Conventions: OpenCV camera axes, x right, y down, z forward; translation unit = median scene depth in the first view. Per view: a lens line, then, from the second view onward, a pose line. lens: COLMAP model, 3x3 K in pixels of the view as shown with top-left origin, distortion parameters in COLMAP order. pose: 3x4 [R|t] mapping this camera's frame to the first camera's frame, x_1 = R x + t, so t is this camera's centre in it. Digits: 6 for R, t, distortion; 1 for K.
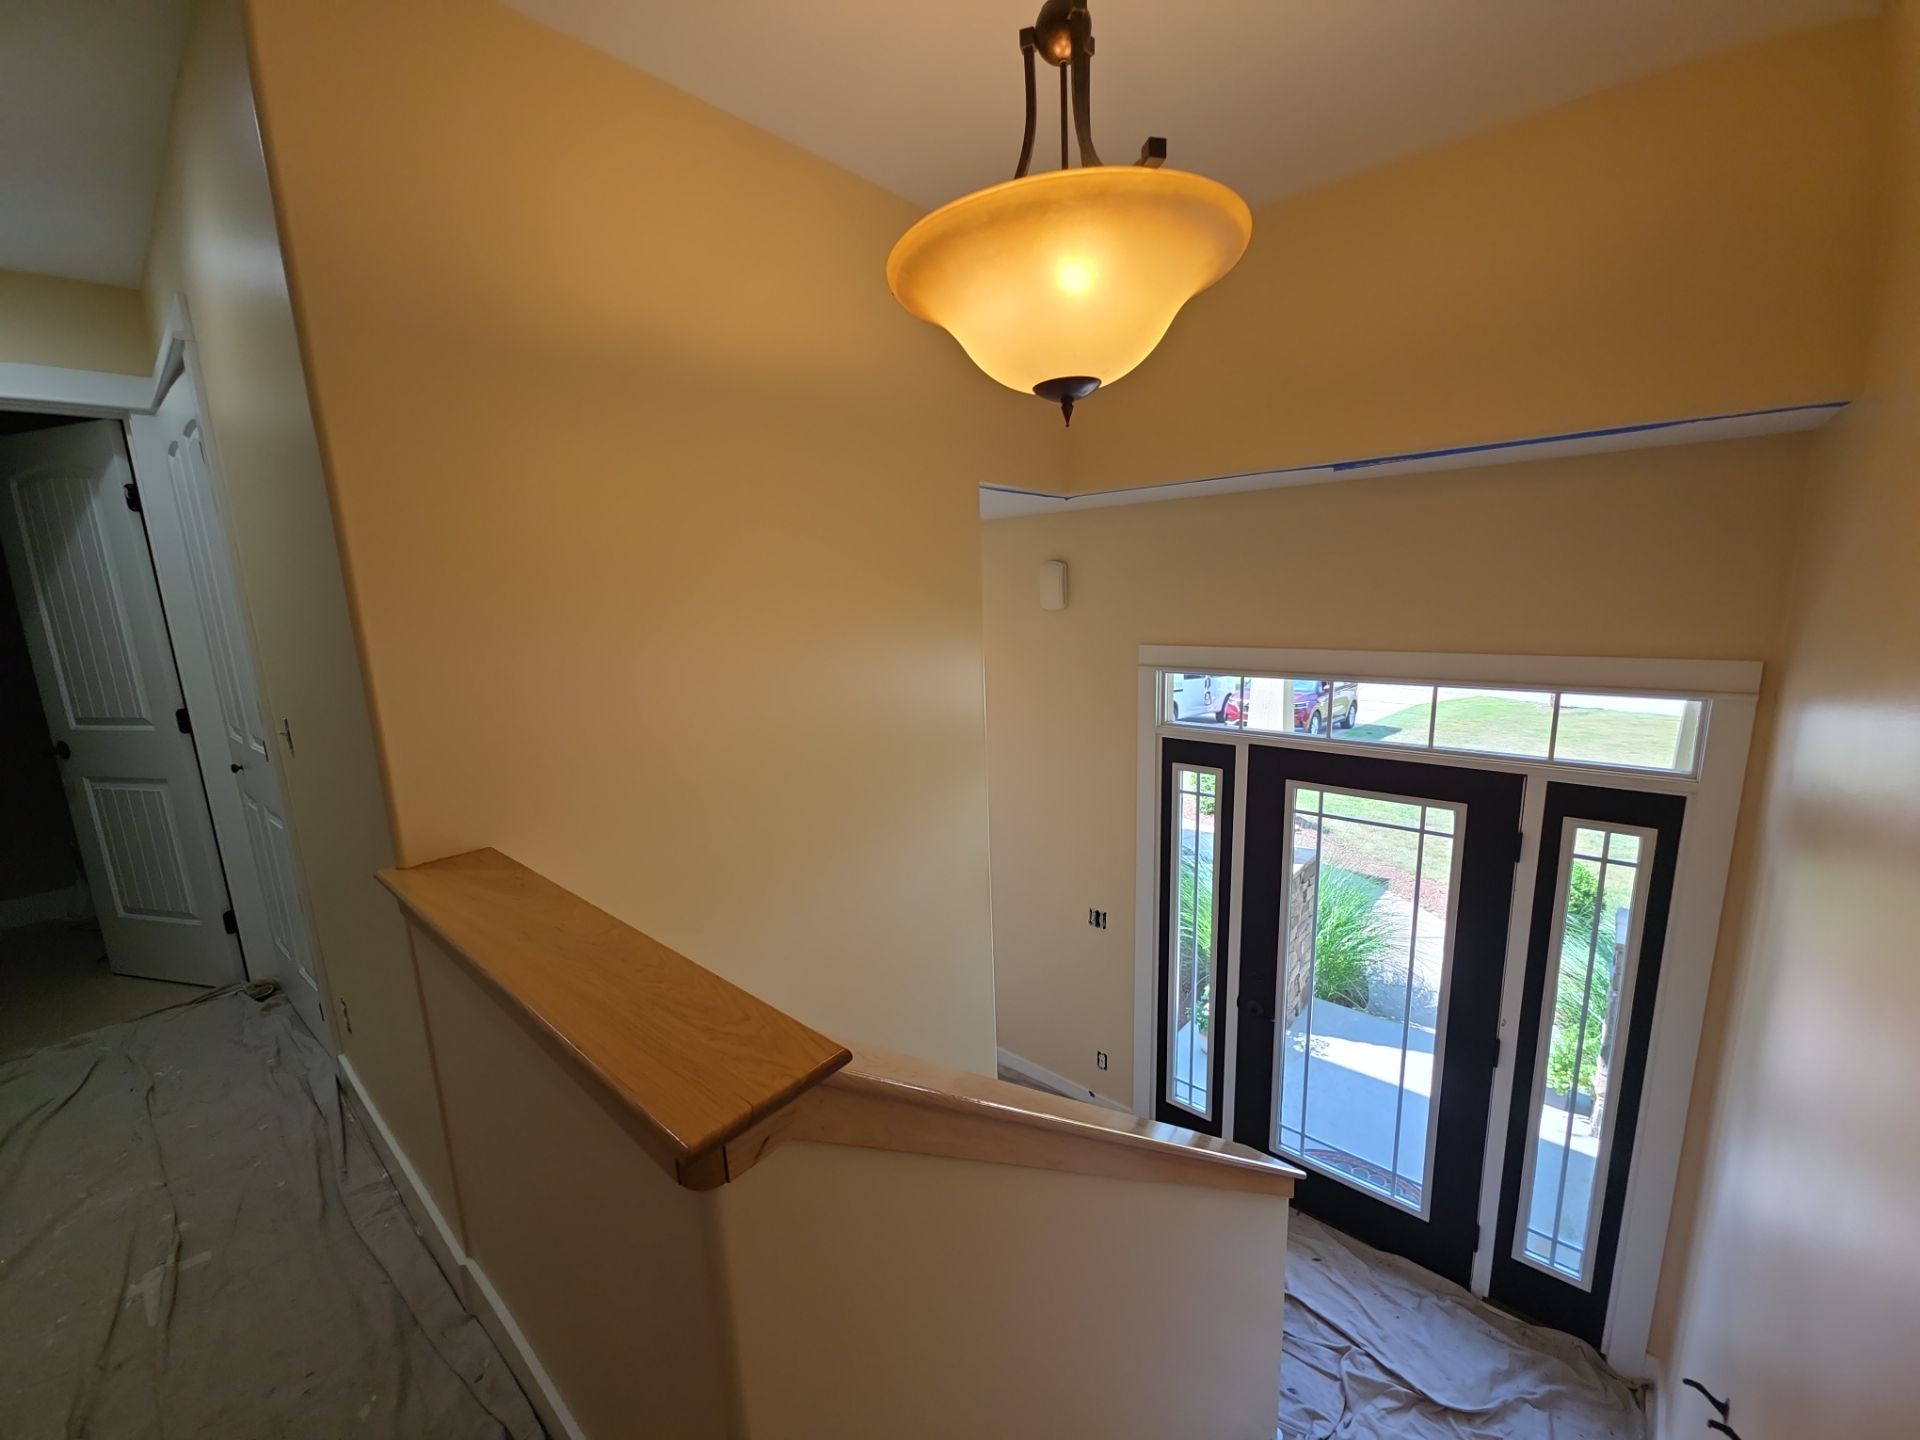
lens RADIAL K [[760.6, 0, 962.3], [0, 760.6, 728.1], [0, 0, 1]] dist [0.024451, -0.014095]
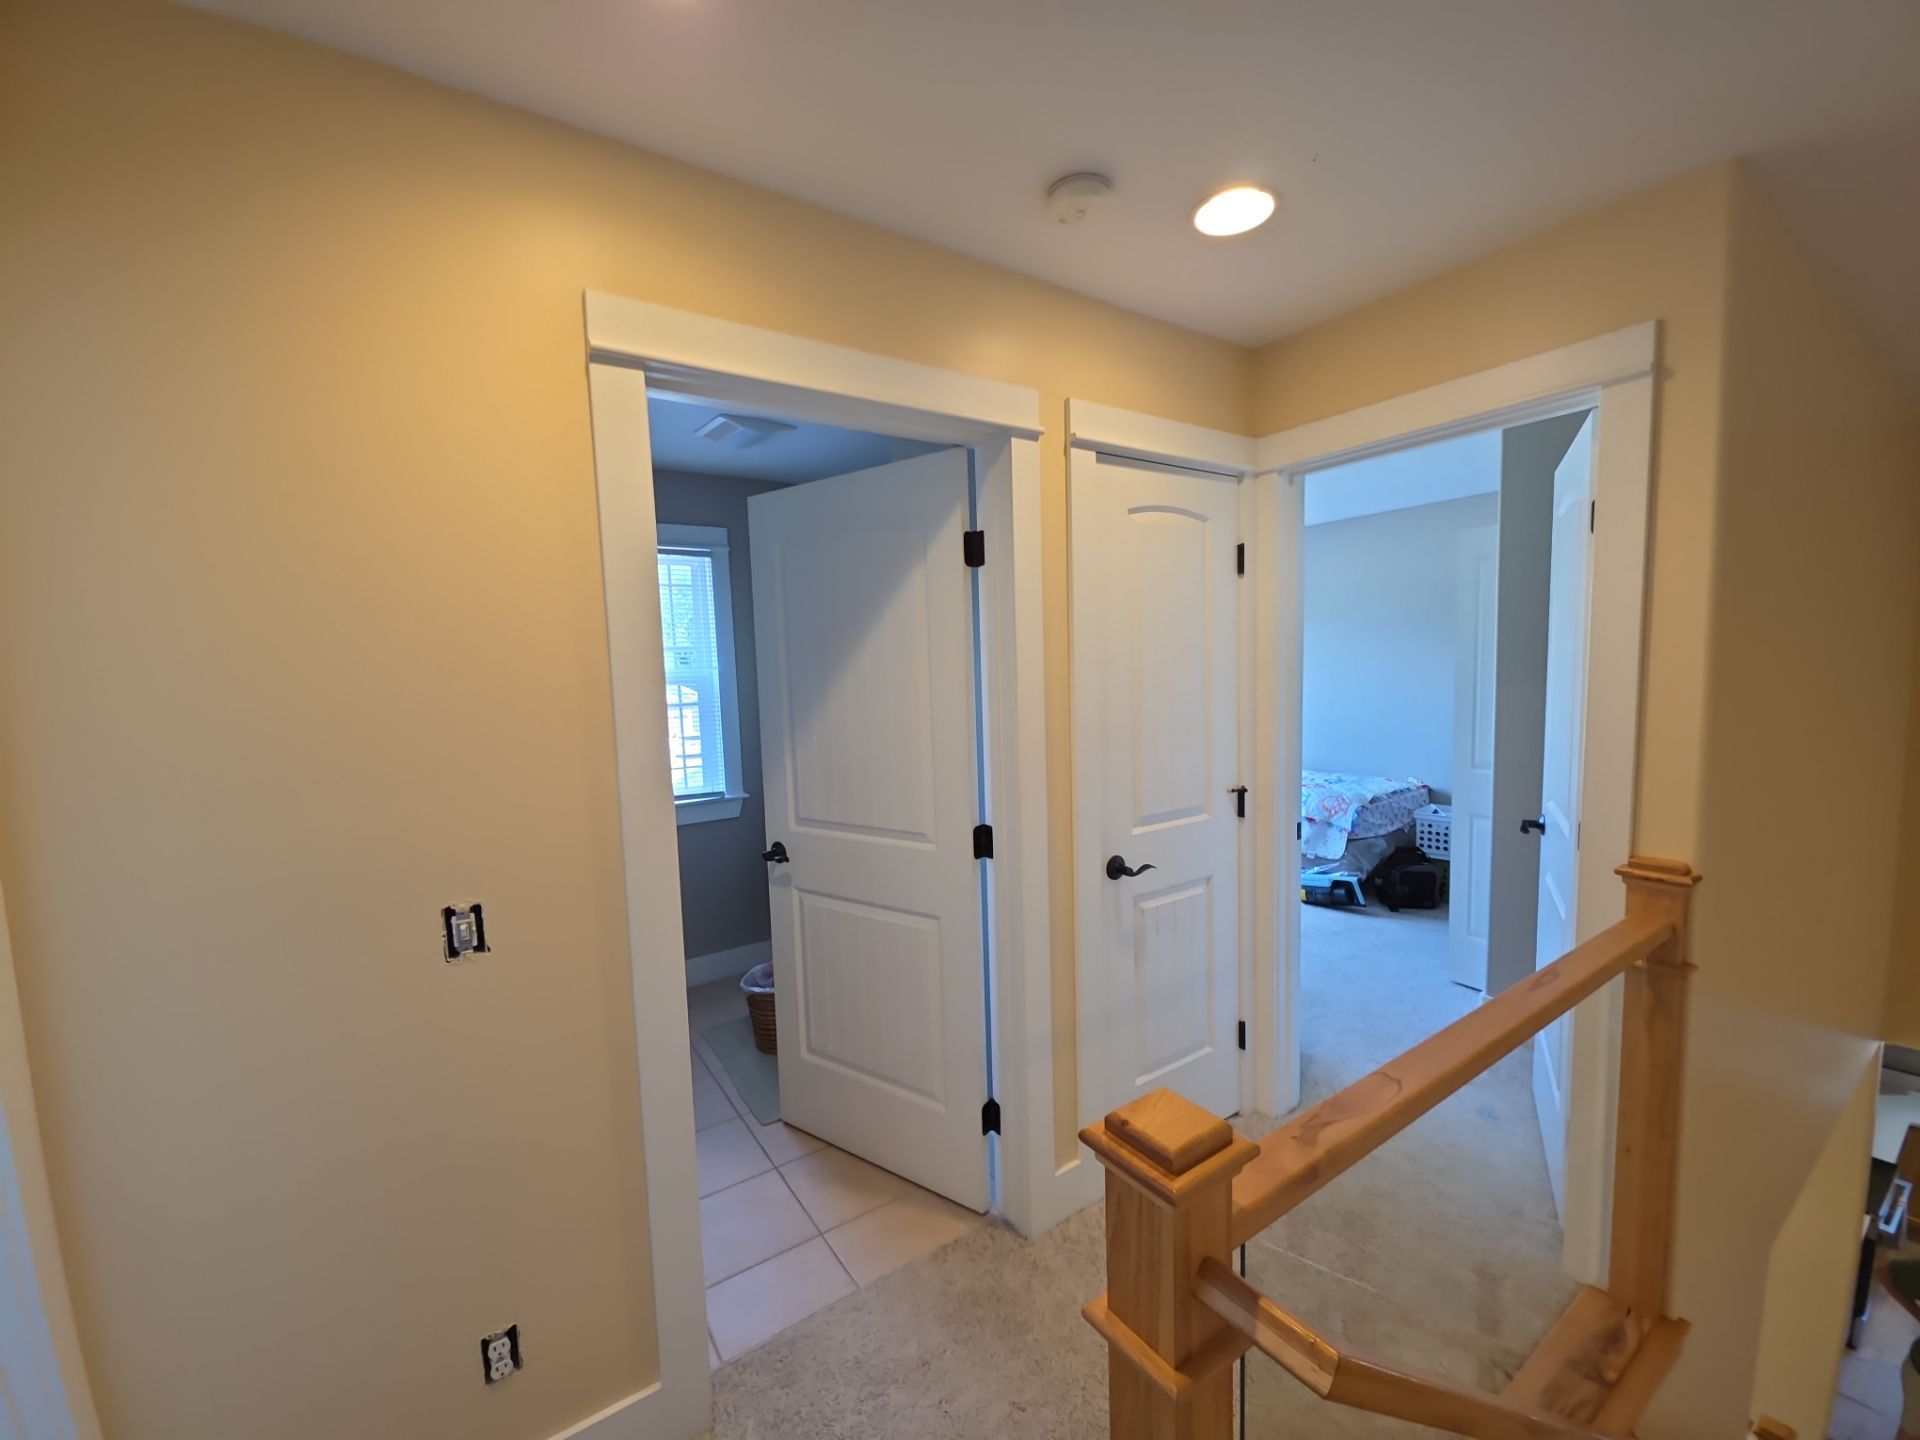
lens RADIAL K [[760.6, 0, 962.3], [0, 760.6, 728.1], [0, 0, 1]] dist [0.024451, -0.014095]
pose [[0.953838, 0.031354, -0.298682, -2.418705], [-0.058590, 0.994853, -0.082672, -0.169382], [0.294552, 0.096356, 0.950765, 0.827210]]
